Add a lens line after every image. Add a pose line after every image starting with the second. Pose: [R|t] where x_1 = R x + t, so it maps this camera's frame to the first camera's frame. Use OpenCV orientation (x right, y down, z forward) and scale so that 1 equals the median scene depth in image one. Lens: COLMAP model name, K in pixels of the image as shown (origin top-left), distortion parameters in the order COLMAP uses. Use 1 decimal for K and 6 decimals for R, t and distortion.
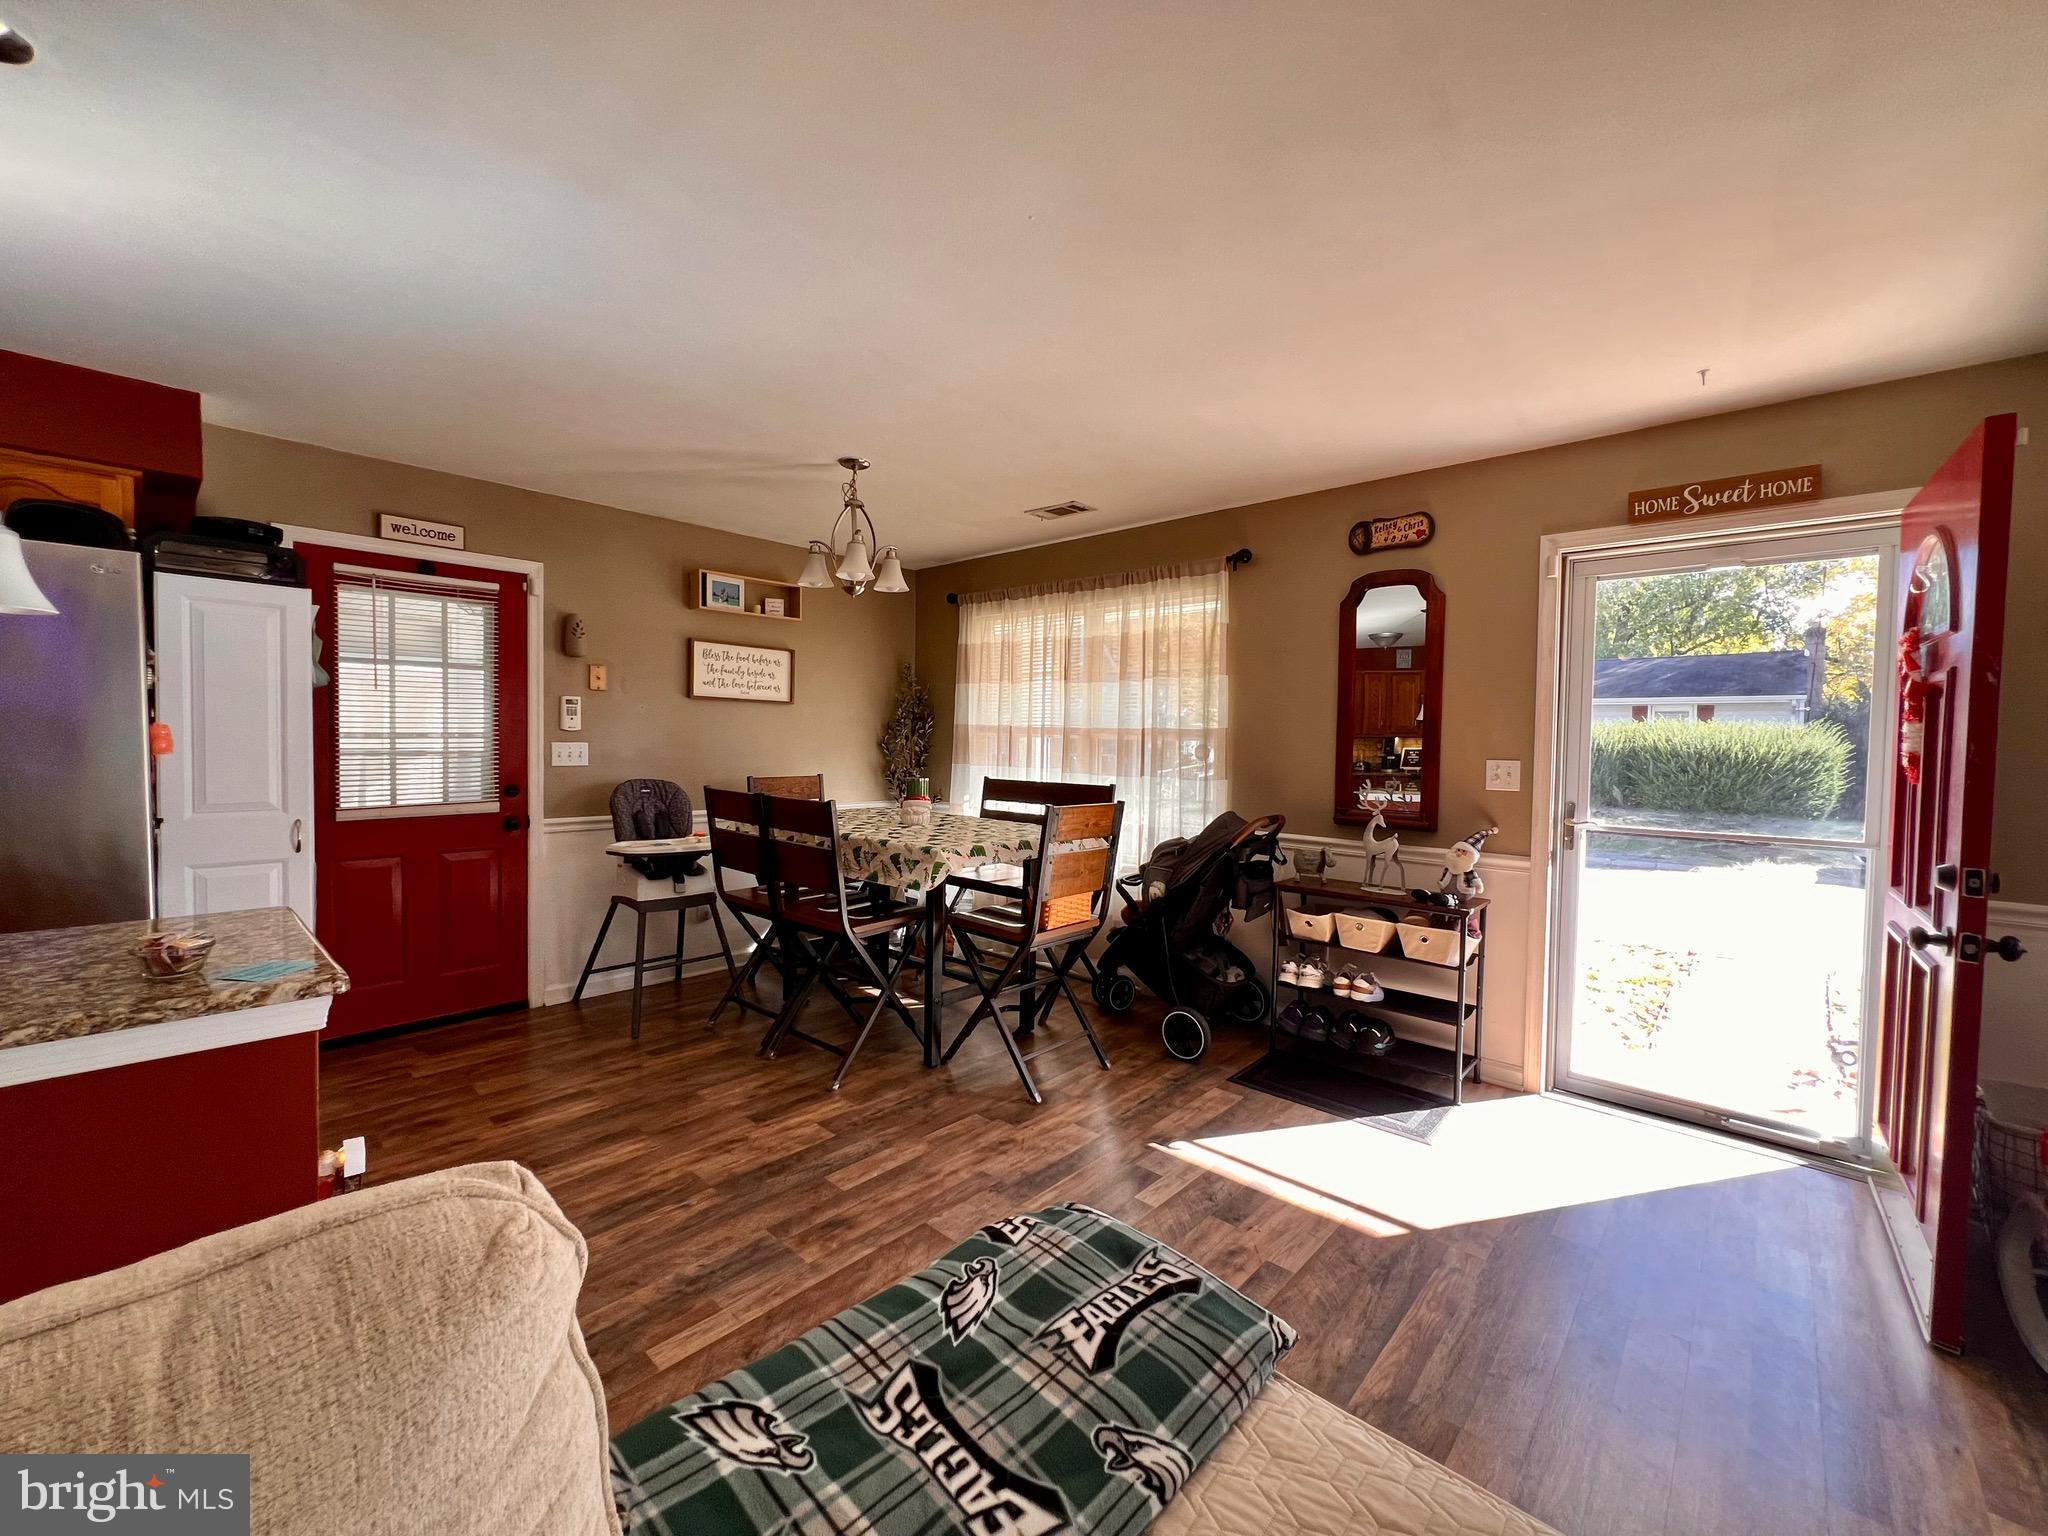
lens RADIAL K [[820.3, 0, 1016.5], [0, 820.3, 764.4], [0, 0, 1]] dist [-0.005891, 0.000451]
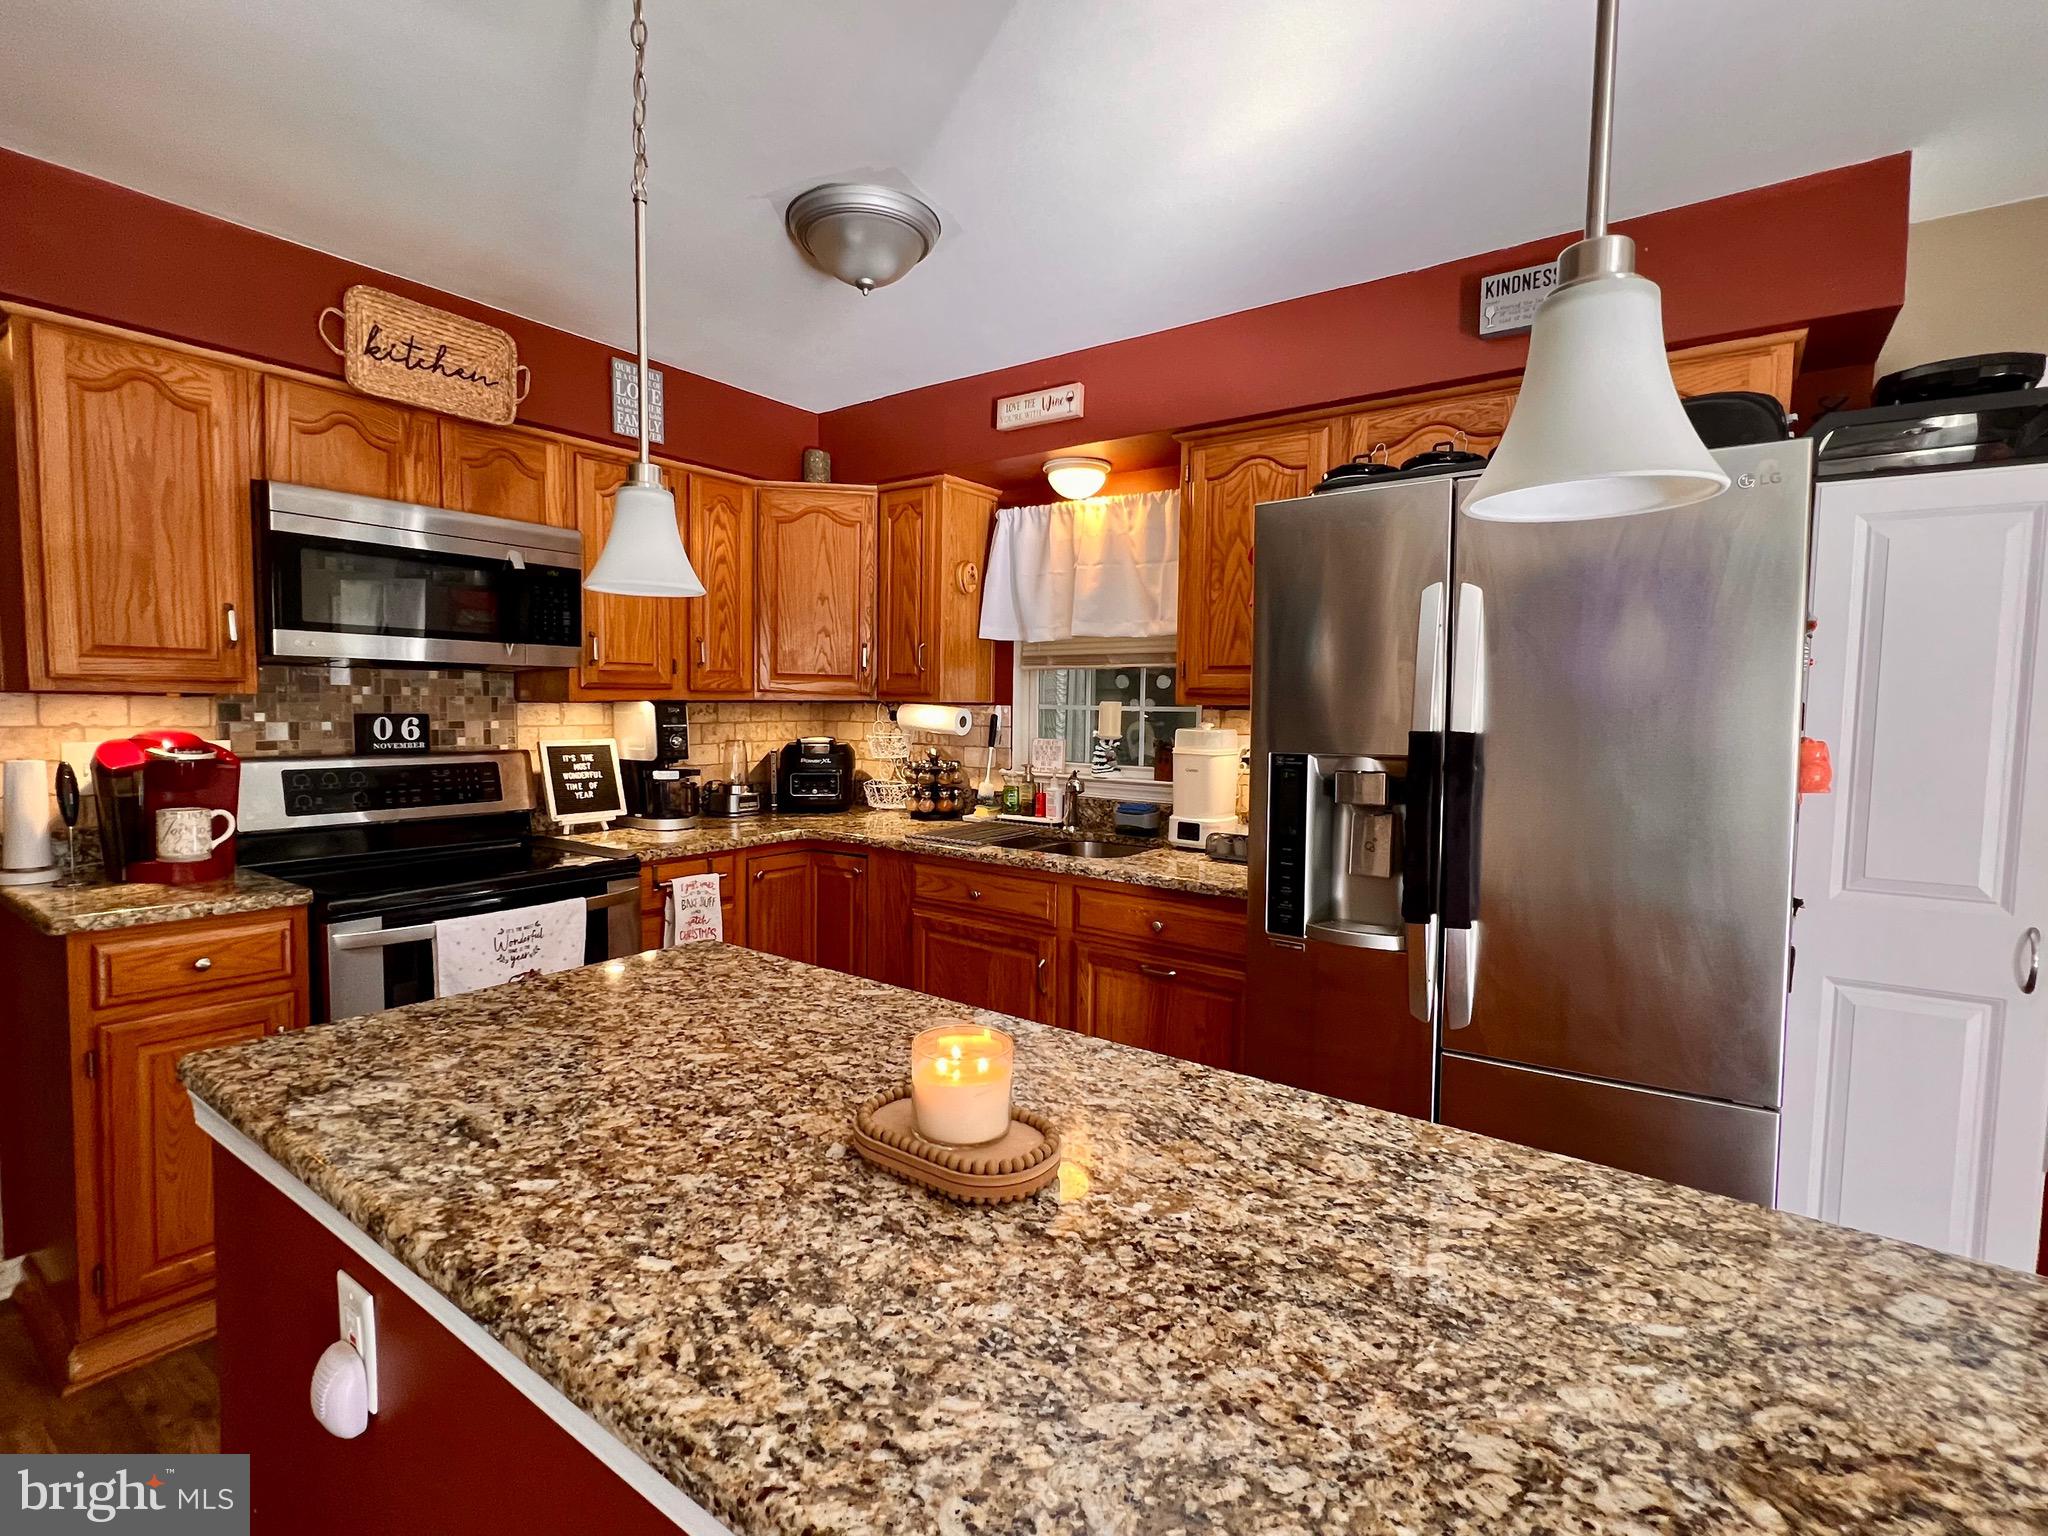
lens RADIAL K [[966.8, 0, 1036.8], [0, 966.8, 770.7], [0, 0, 1]] dist [-0.002190, -0.000497]
pose [[0.134614, 0.053609, -0.989447, -0.301995], [-0.041801, 0.997954, 0.048383, -0.025548], [0.990016, 0.034847, 0.136580, 0.244709]]
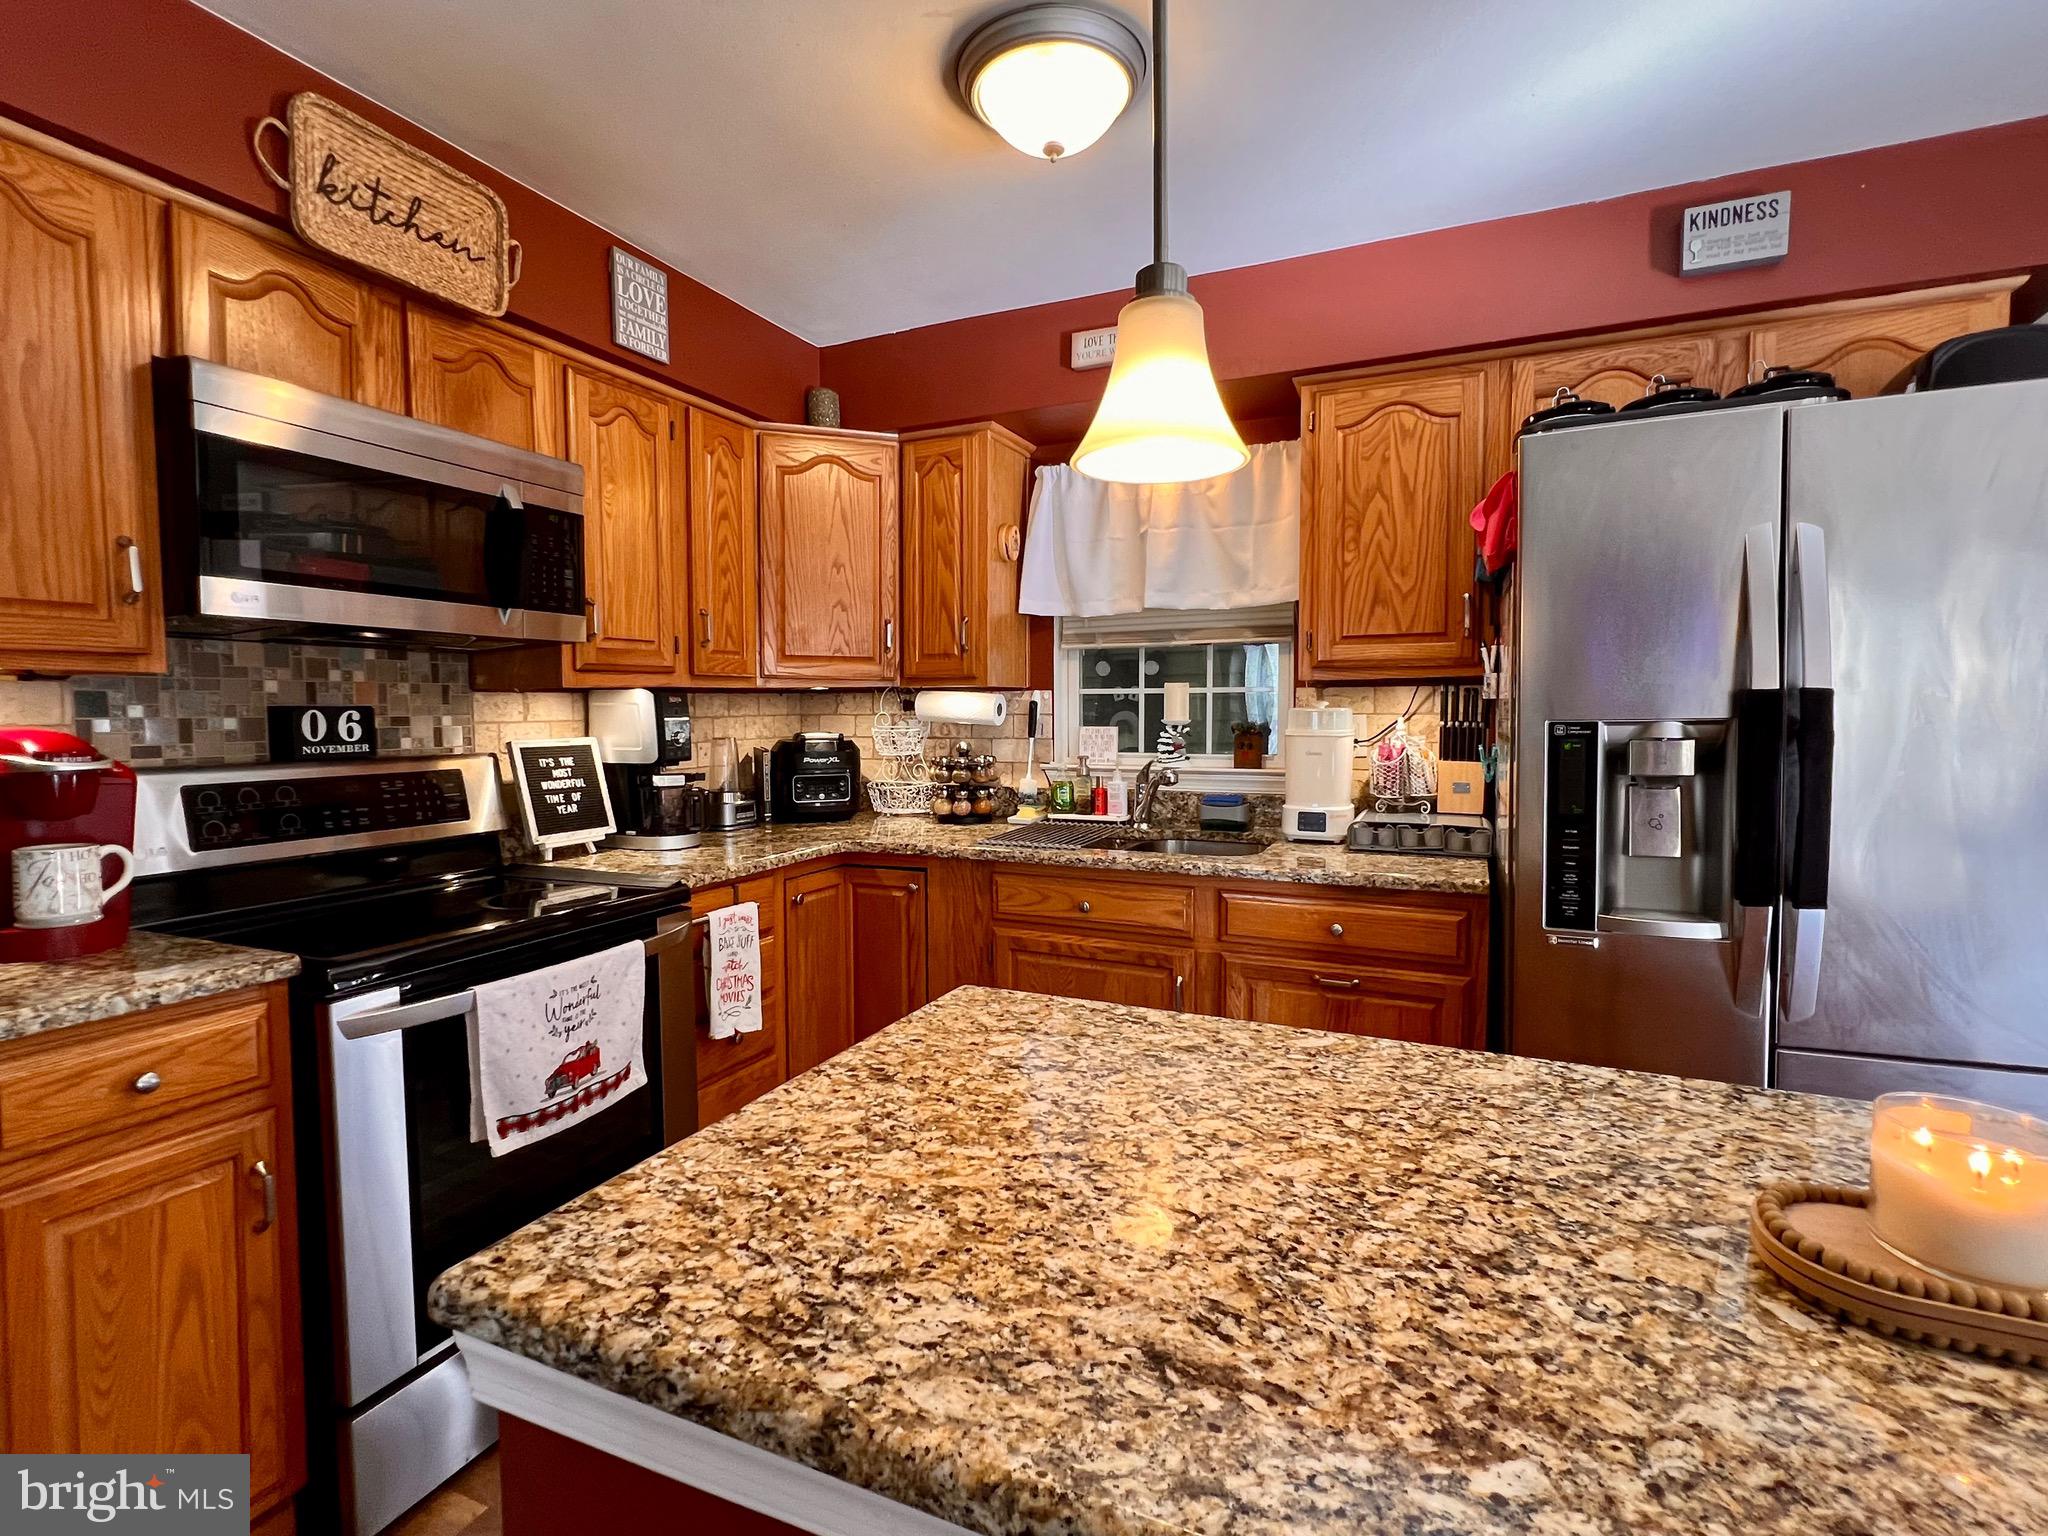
lens RADIAL K [[966.8, 0, 1032.8], [0, 966.8, 777.3], [0, 0, 1]] dist [-0.002190, -0.000497]
pose [[0.330768, 0.047987, -0.942491, -0.462357], [-0.017814, 0.998846, 0.044604, -0.003436], [0.943544, 0.002036, 0.331241, 0.045616]]
